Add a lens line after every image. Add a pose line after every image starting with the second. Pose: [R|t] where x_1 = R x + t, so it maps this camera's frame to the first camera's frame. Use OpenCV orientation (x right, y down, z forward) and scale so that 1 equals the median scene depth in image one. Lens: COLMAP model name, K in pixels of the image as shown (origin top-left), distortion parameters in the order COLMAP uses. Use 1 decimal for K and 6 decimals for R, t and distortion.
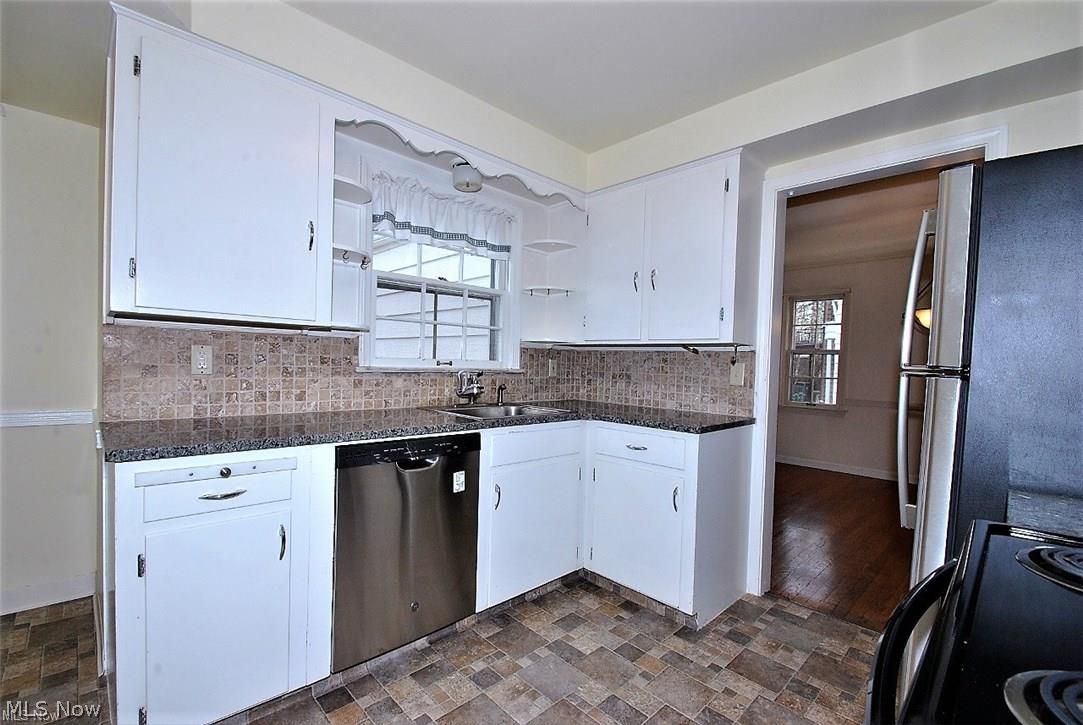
lens RADIAL K [[474.8, 0, 535.0], [0, 474.8, 371.5], [0, 0, 1]] dist [-0.007188, -0.002774]
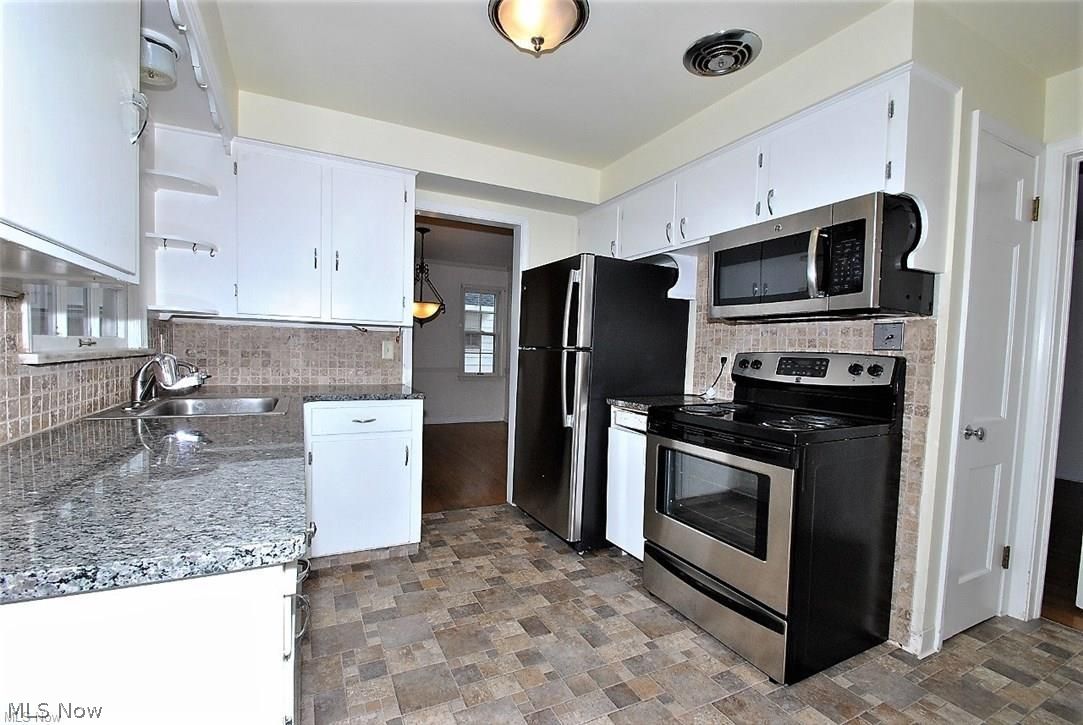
lens RADIAL K [[474.8, 0, 532.5], [0, 474.8, 368.8], [0, 0, 1]] dist [-0.007188, -0.002774]
pose [[0.288947, -0.060695, 0.955419, -0.813337], [-0.001608, 0.997956, 0.063884, -0.031824], [-0.957344, -0.019995, 0.288259, 0.374271]]
